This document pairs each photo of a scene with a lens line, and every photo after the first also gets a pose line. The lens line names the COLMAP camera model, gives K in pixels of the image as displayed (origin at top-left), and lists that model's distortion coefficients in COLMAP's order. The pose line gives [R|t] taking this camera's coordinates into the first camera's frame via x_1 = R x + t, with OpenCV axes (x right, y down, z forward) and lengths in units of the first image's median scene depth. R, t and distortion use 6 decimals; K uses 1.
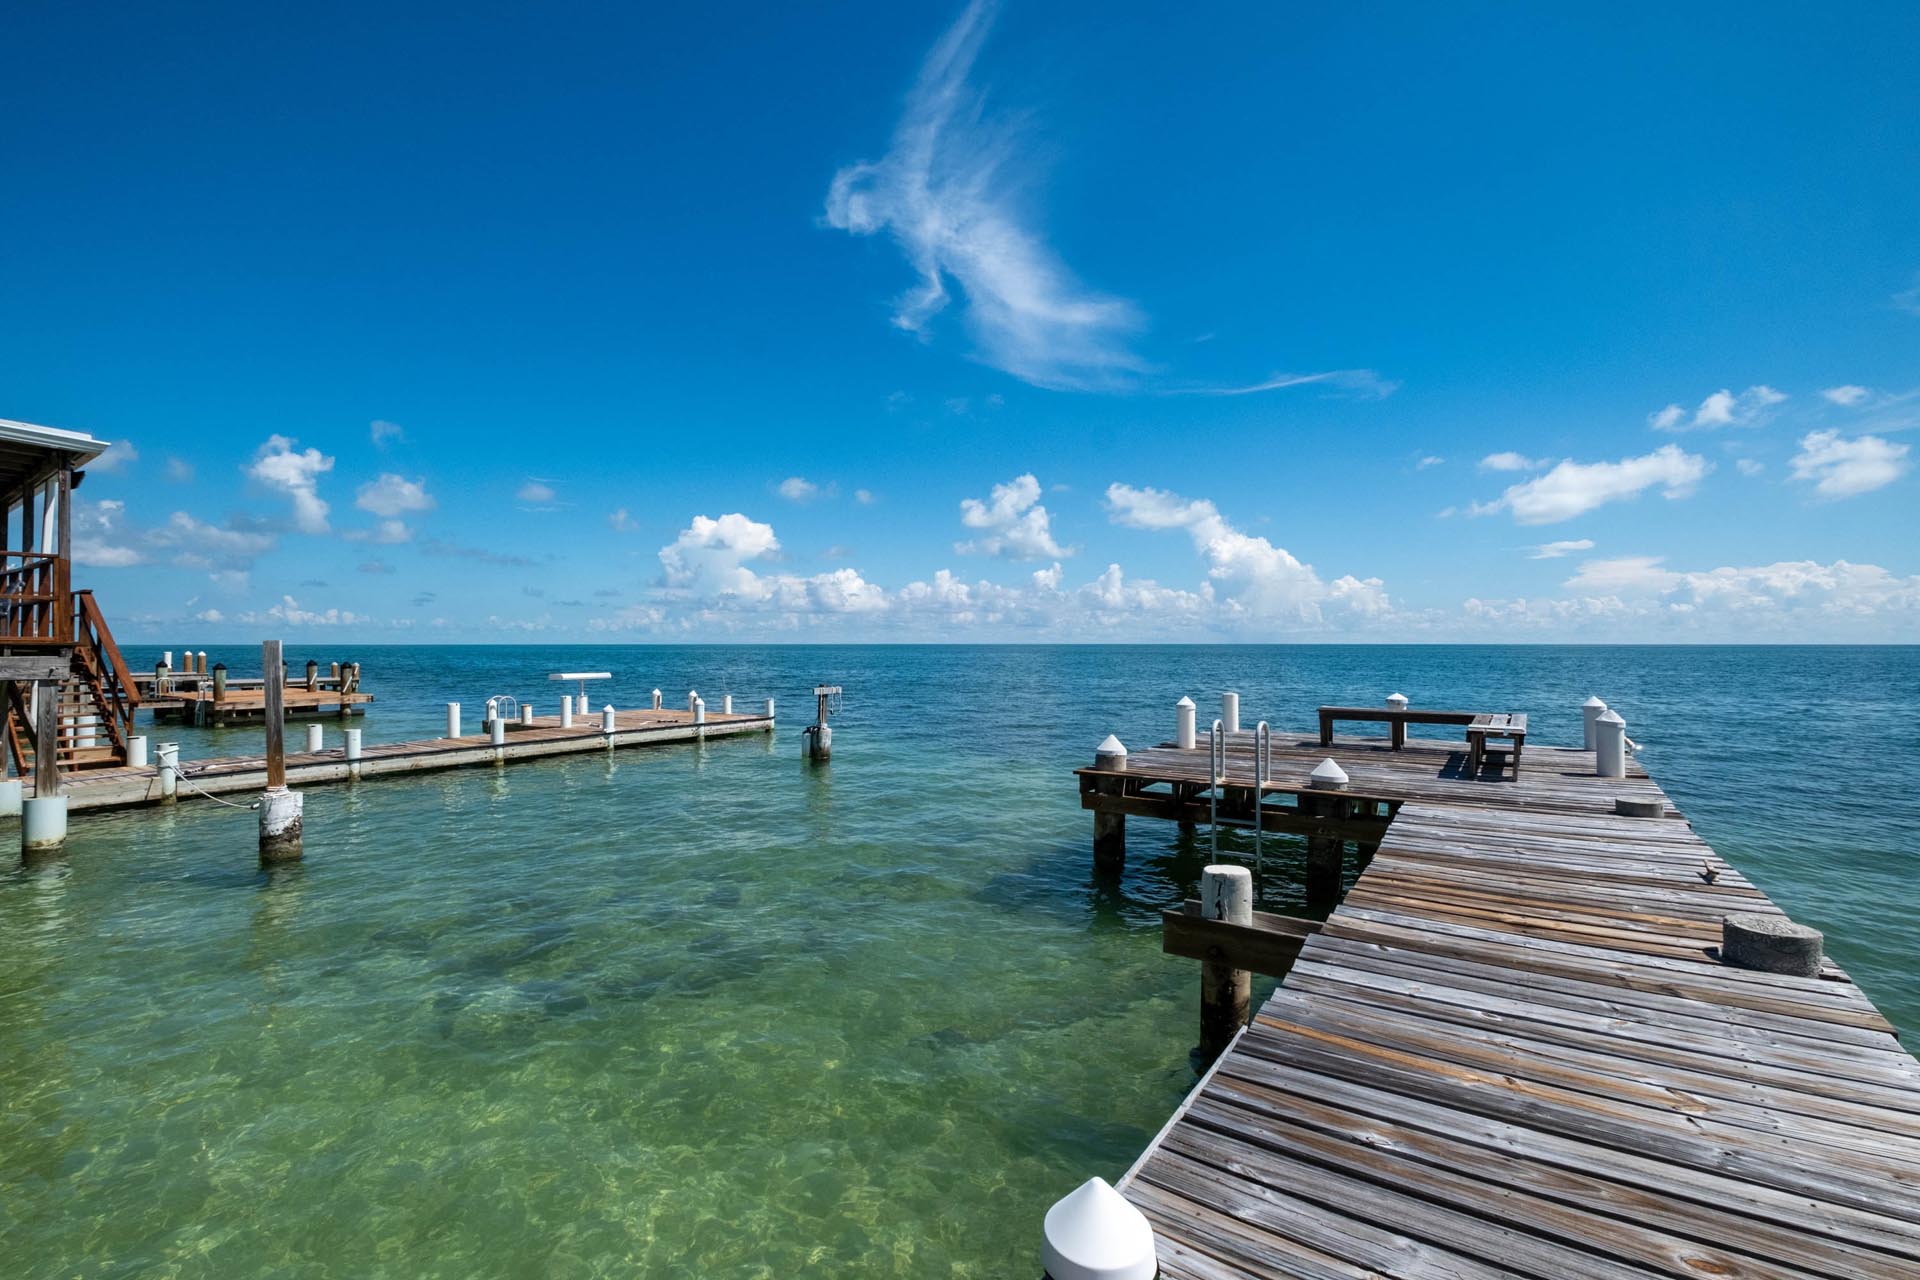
lens RADIAL K [[814.6, 0, 962.8], [0, 814.6, 621.9], [0, 0, 1]] dist [-0.007865, -0.000344]
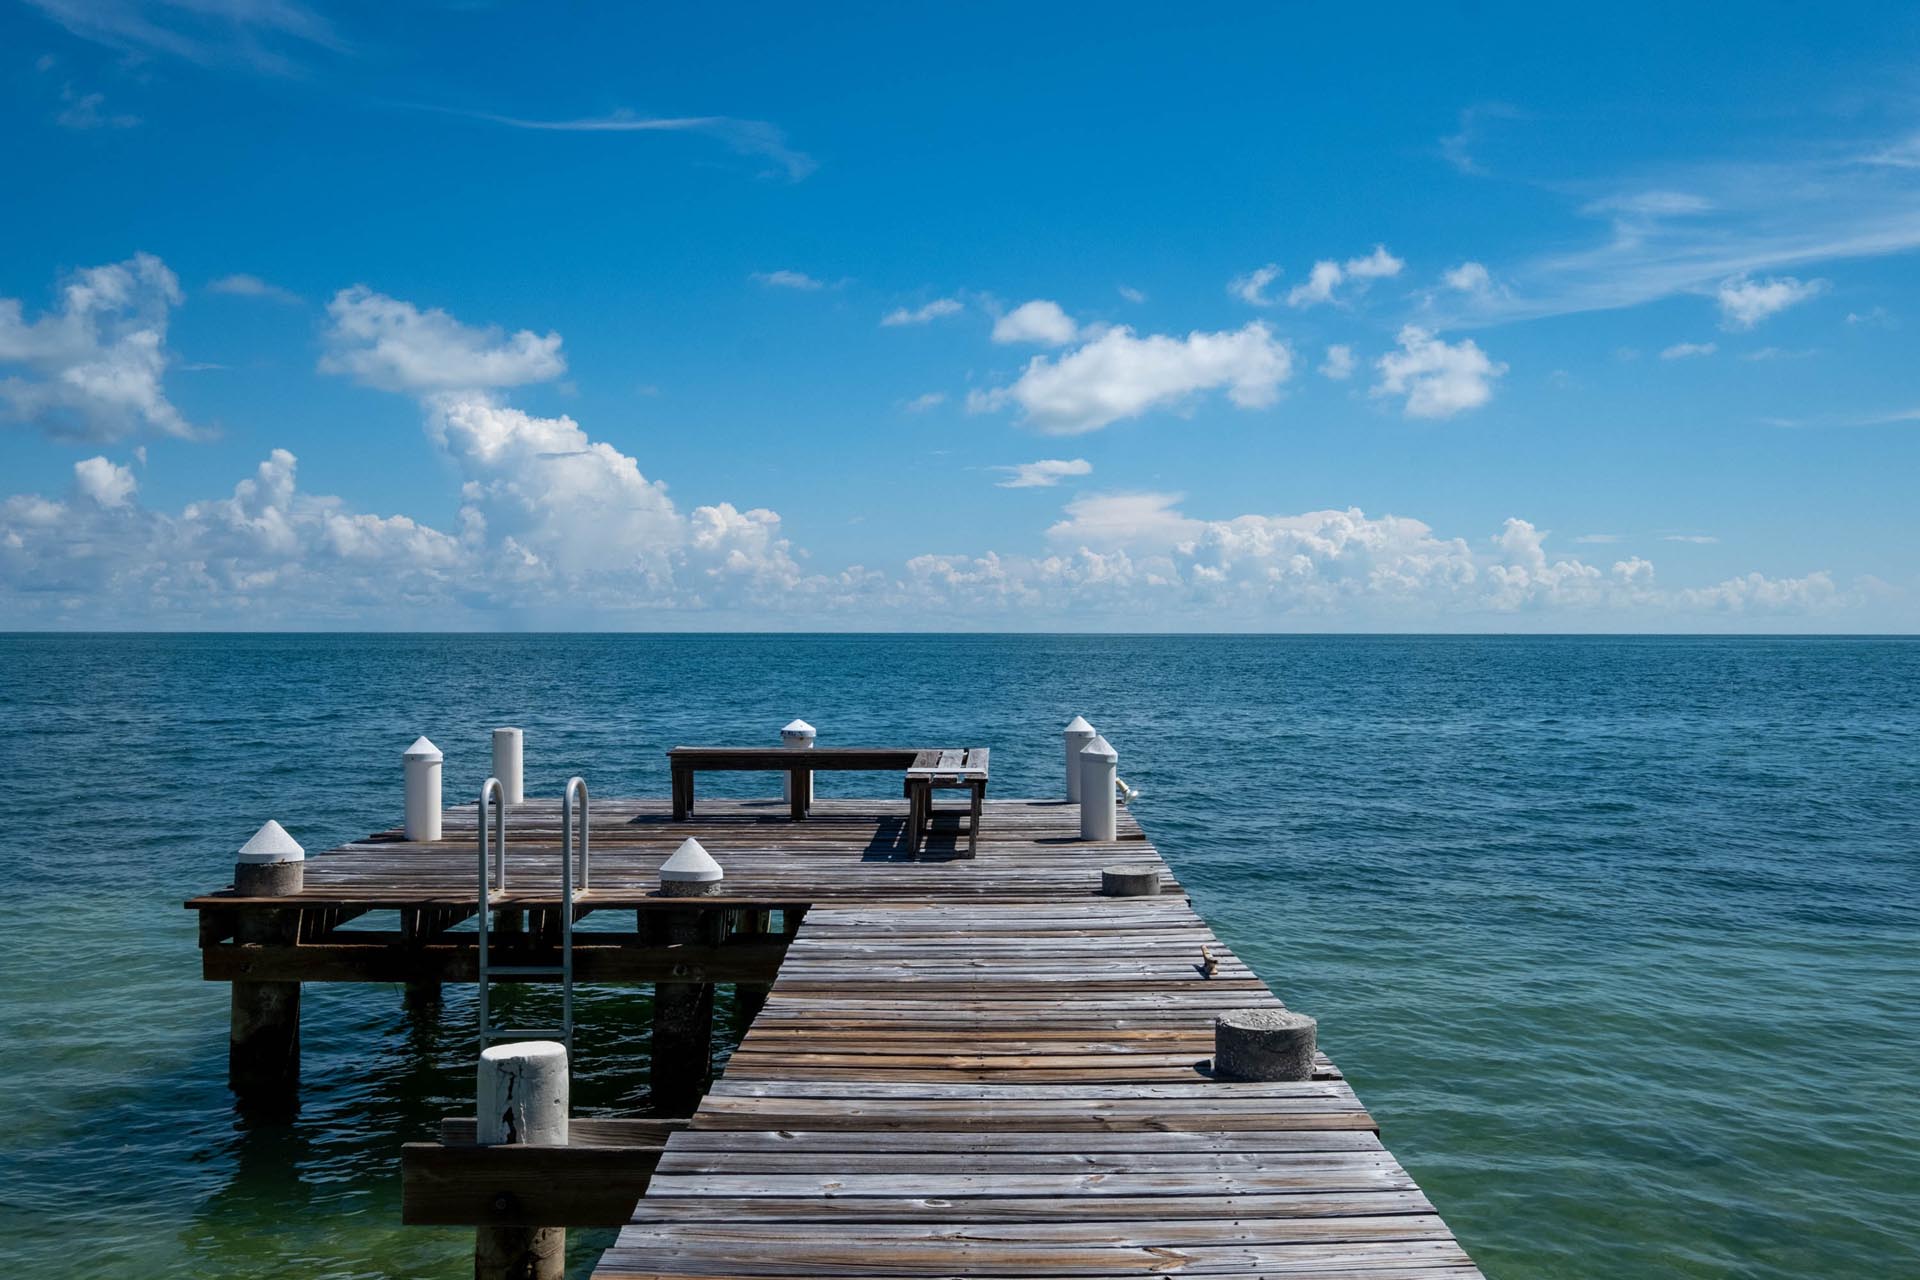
lens RADIAL K [[1811.4, 0, 970.6], [0, 1811.4, 639.8], [0, 0, 1]] dist [-0.010939, 0.076018]
pose [[0.828380, -0.001715, 0.560164, -0.084059], [-0.015034, 0.999567, 0.025293, -0.000467], [-0.559964, -0.029374, 0.827996, -0.123697]]
